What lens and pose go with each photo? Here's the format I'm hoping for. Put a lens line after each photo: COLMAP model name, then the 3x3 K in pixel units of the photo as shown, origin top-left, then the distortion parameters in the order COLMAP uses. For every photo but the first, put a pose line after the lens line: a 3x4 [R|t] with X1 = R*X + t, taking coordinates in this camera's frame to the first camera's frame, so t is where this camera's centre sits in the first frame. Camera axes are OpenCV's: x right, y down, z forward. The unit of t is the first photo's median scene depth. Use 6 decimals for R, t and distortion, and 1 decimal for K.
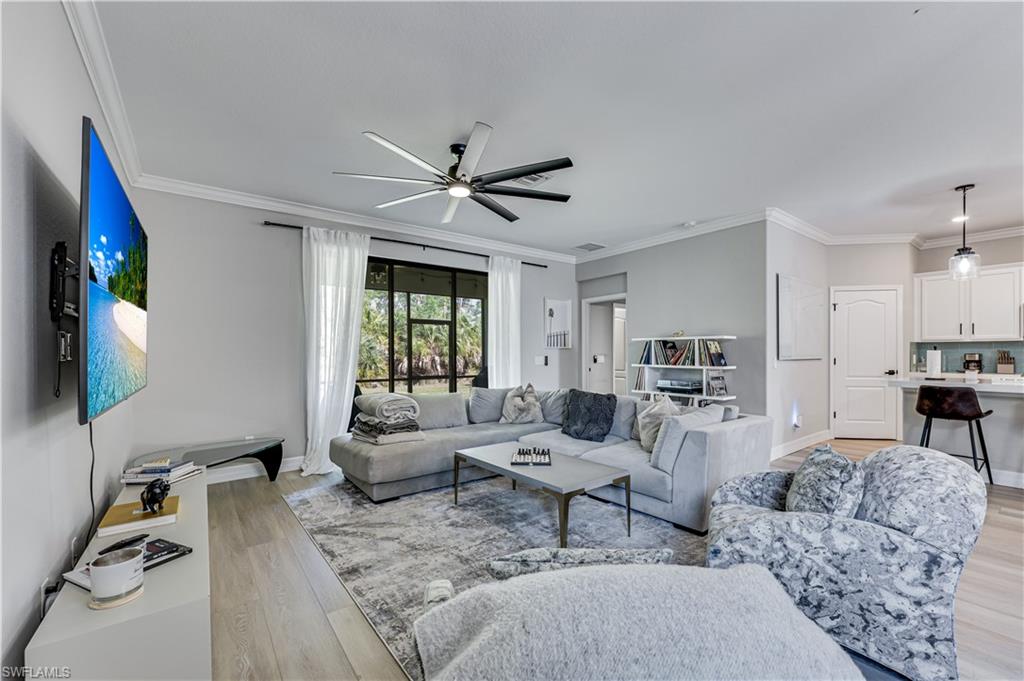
lens RADIAL K [[416.8, 0, 508.7], [0, 416.8, 347.0], [0, 0, 1]] dist [0.004398, 0.000437]
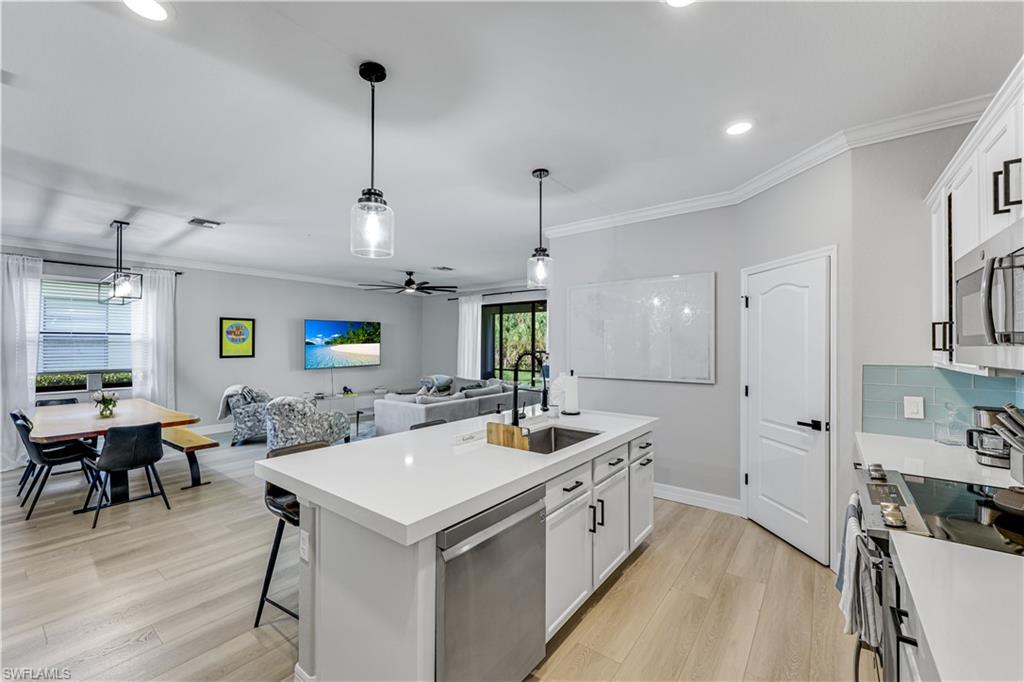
lens RADIAL K [[416.8, 0, 528.2], [0, 416.8, 339.8], [0, 0, 1]] dist [0.004398, 0.000437]
pose [[0.294512, -0.005488, -0.955632, 1.536182], [0.014405, 0.999895, -0.001303, -0.053166], [0.955539, -0.013382, 0.294561, 0.631497]]
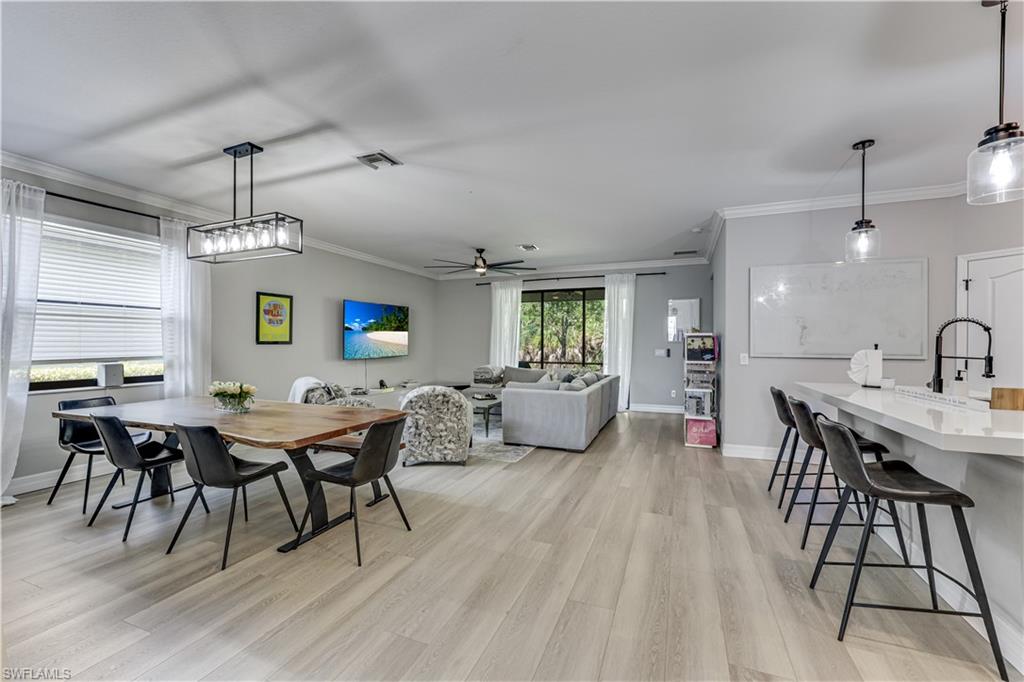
lens RADIAL K [[416.8, 0, 521.5], [0, 416.8, 342.5], [0, 0, 1]] dist [0.004398, 0.000437]
pose [[0.536287, 0.005697, -0.844016, 1.168238], [0.008498, 0.999890, 0.012149, -0.018546], [0.843993, -0.013688, 0.536180, 0.029711]]
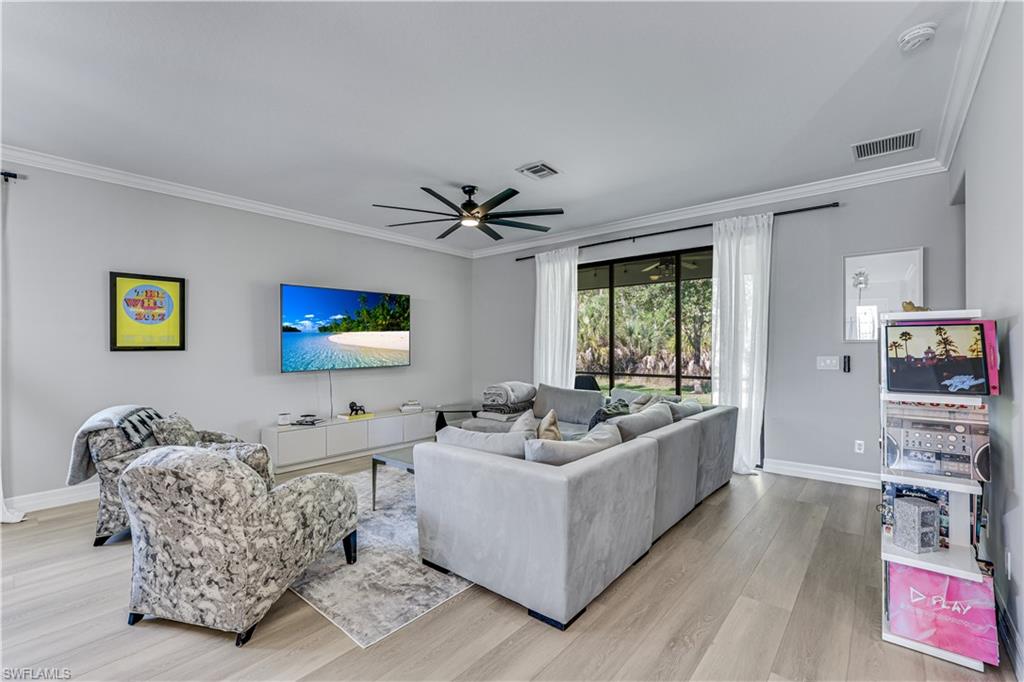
lens RADIAL K [[441.4, 0, 533.3], [0, 441.4, 346.9], [0, 0, 1]] dist [0.003419, -0.001062]
pose [[0.254290, 0.002831, -0.967124, 0.788399], [0.019660, 0.999774, 0.008096, -0.005345], [0.966928, -0.021073, 0.254177, 0.565112]]
